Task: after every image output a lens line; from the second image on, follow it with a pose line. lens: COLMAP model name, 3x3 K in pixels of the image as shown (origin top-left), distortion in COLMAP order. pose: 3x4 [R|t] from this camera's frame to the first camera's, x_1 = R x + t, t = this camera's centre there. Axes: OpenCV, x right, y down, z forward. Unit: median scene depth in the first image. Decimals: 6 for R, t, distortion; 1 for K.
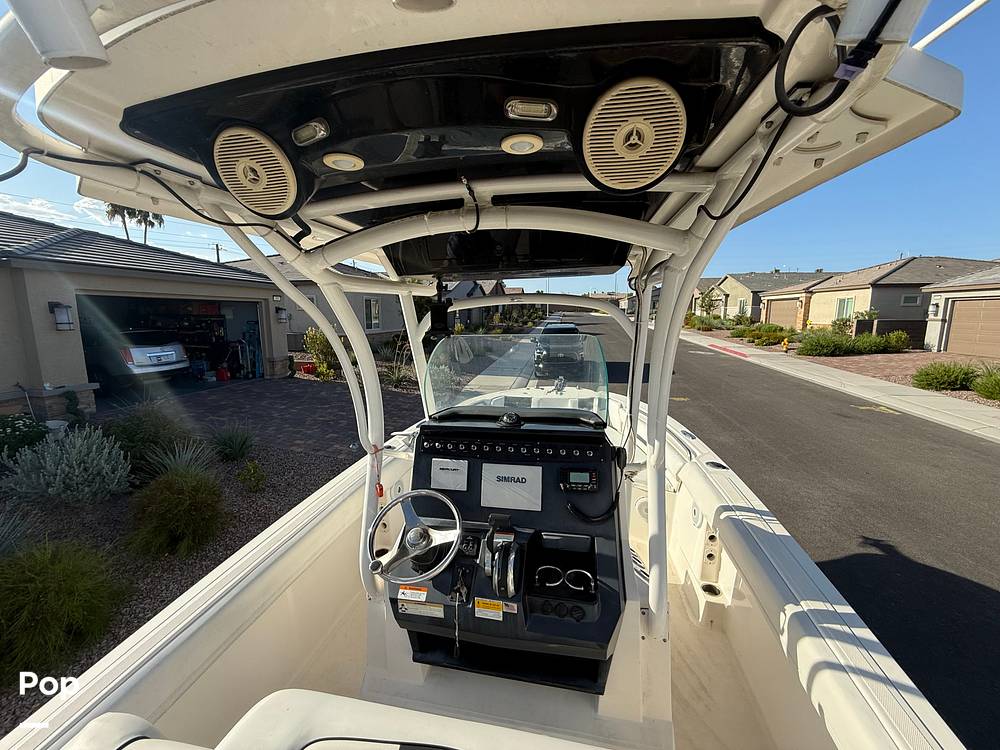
lens RADIAL K [[400.5, 0, 497.1], [0, 400.5, 373.3], [0, 0, 1]] dist [-0.000940, 0.000597]
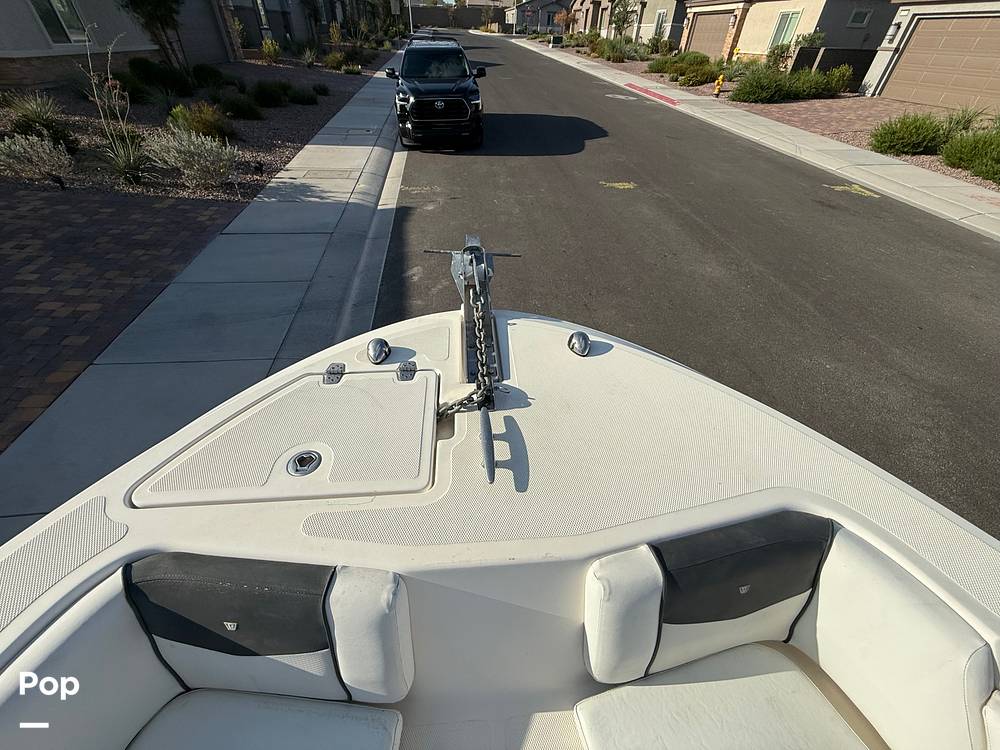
lens RADIAL K [[400.5, 0, 497.1], [0, 400.5, 373.3], [0, 0, 1]] dist [-0.000940, 0.000597]
pose [[0.959546, -0.160521, 0.231312, 0.039649], [0.013494, 0.846833, 0.531688, -0.023562], [-0.281229, -0.507058, 0.814741, 0.292245]]
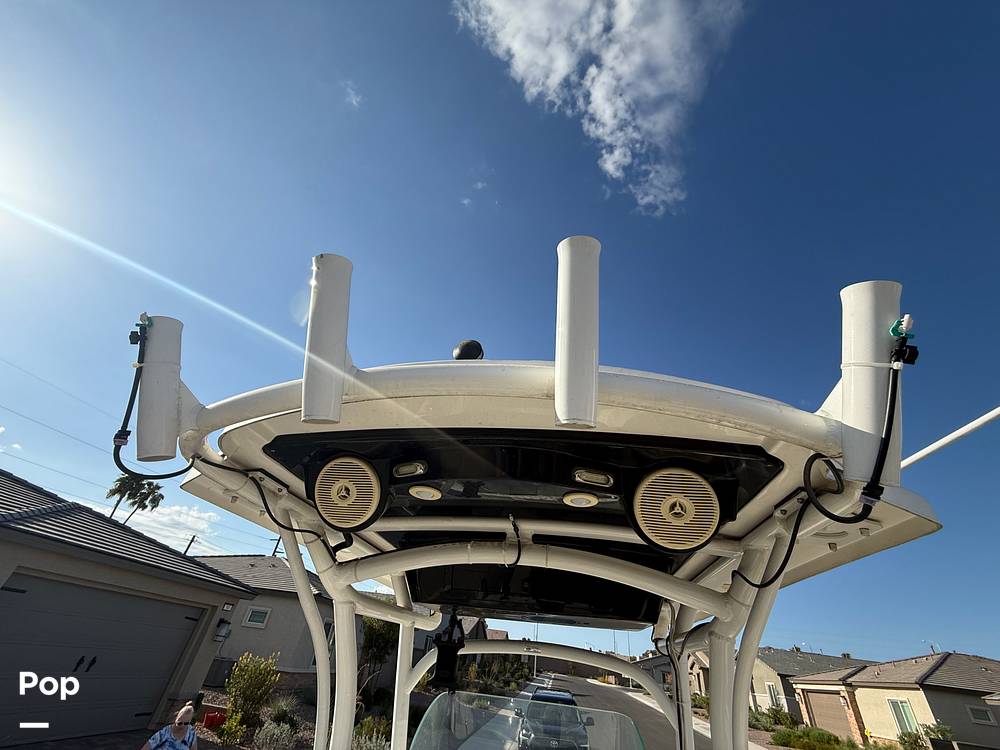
lens RADIAL K [[400.5, 0, 497.1], [0, 400.5, 373.3], [0, 0, 1]] dist [-0.000940, 0.000597]
pose [[0.992390, 0.120285, -0.026329, -0.010607], [-0.104114, 0.705531, -0.700989, 0.001689], [-0.065742, 0.698396, 0.712686, -0.005895]]
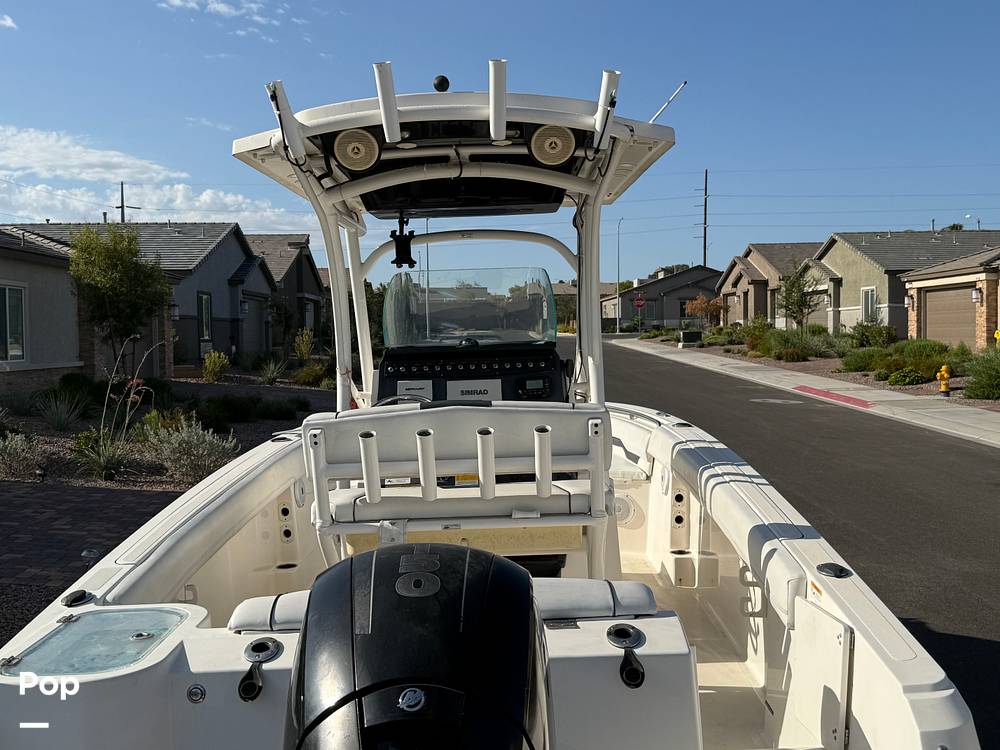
lens RADIAL K [[1071.5, 0, 500.0], [0, 1071.5, 375.0], [0, 0, 1]] dist [0.198059, -0.494094]
pose [[0.980827, -0.021670, 0.193672, -0.055210], [0.043664, 0.992969, -0.110027, 0.064599], [-0.189926, 0.116374, 0.974877, -0.225016]]
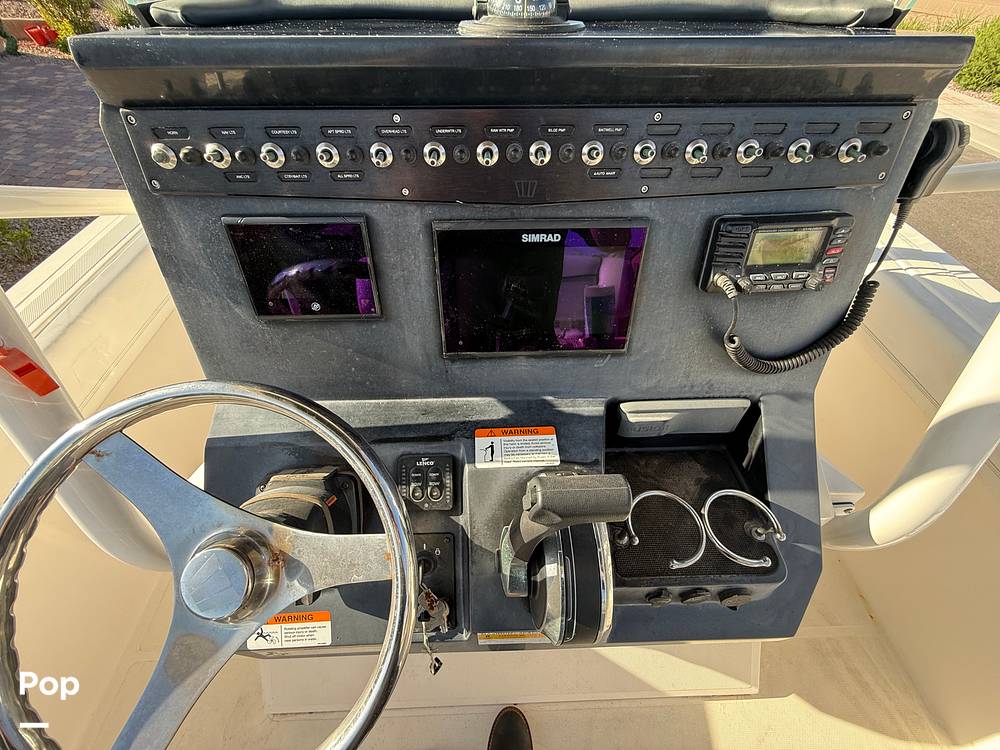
lens RADIAL K [[400.5, 0, 497.1], [0, 400.5, 373.3], [0, 0, 1]] dist [-0.000940, 0.000597]
pose [[0.970319, -0.160699, 0.180710, -0.007449], [0.012924, 0.780662, 0.624820, 0.018970], [-0.241481, -0.603940, 0.759568, 0.098455]]
